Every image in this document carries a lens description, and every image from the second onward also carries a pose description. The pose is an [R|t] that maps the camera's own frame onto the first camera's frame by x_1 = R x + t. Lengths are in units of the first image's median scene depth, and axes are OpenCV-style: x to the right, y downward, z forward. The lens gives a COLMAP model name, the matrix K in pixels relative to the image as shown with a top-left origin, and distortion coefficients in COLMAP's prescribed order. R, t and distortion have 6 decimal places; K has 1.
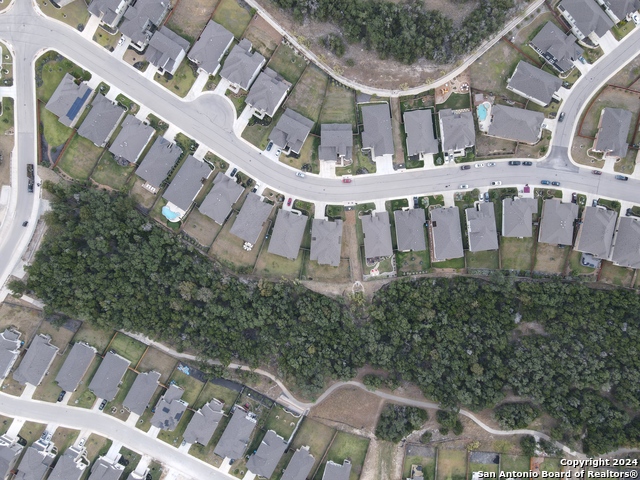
lens RADIAL K [[466.0, 0, 322.3], [0, 466.0, 241.0], [0, 0, 1]] dist [0.014930, -0.003070]
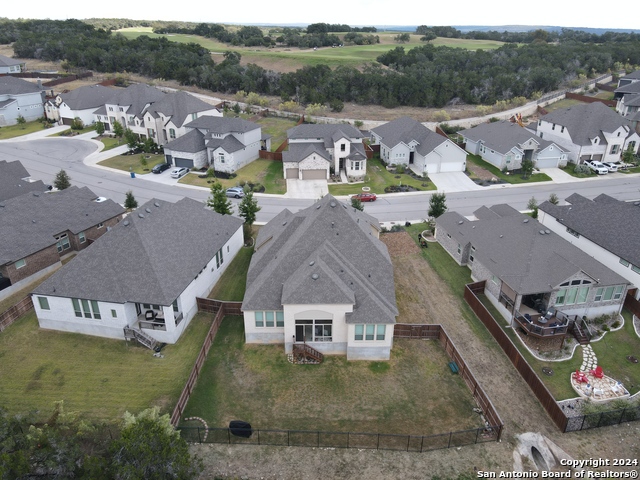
lens RADIAL K [[466.0, 0, 321.9], [0, 466.0, 244.8], [0, 0, 1]] dist [0.014930, -0.003070]
pose [[0.996604, -0.034736, 0.074664, -0.006704], [0.082338, 0.435233, -0.896545, 0.201016], [-0.001354, 0.899648, 0.436615, 0.879078]]
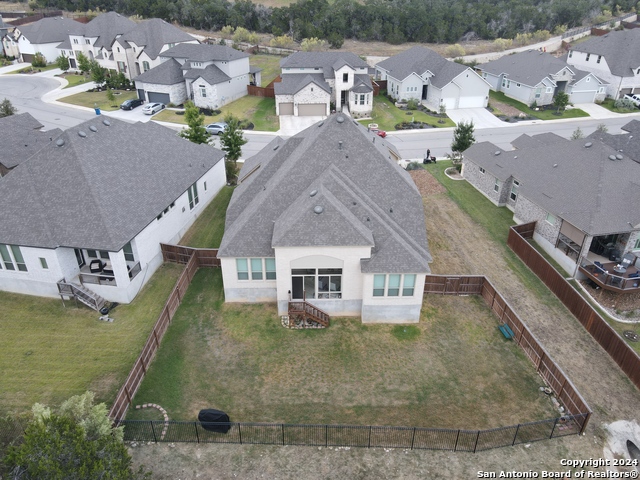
lens RADIAL K [[466.0, 0, 321.2], [0, 466.0, 244.4], [0, 0, 1]] dist [0.014930, -0.003070]
pose [[0.995743, -0.046258, 0.079731, -0.006271], [0.092177, 0.495986, -0.863424, 0.160341], [0.000395, 0.867097, 0.498138, 0.913701]]
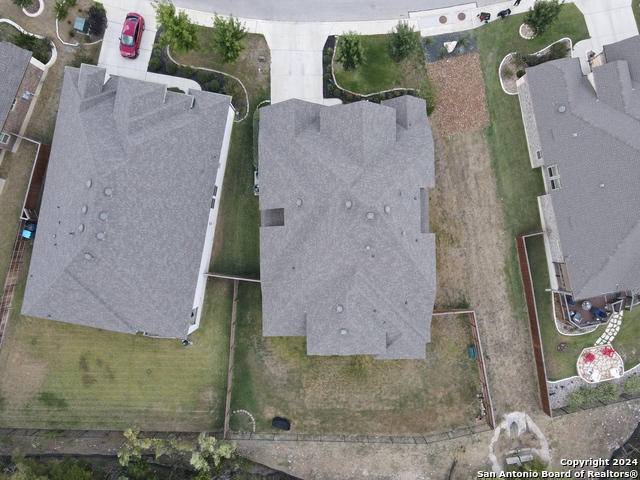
lens RADIAL K [[466.0, 0, 321.7], [0, 466.0, 246.5], [0, 0, 1]] dist [0.014930, -0.003070]
pose [[0.996344, -0.085176, -0.006626, 0.000112], [0.085240, 0.996310, 0.010021, 0.005699], [0.005748, -0.010550, 0.999928, 0.808289]]
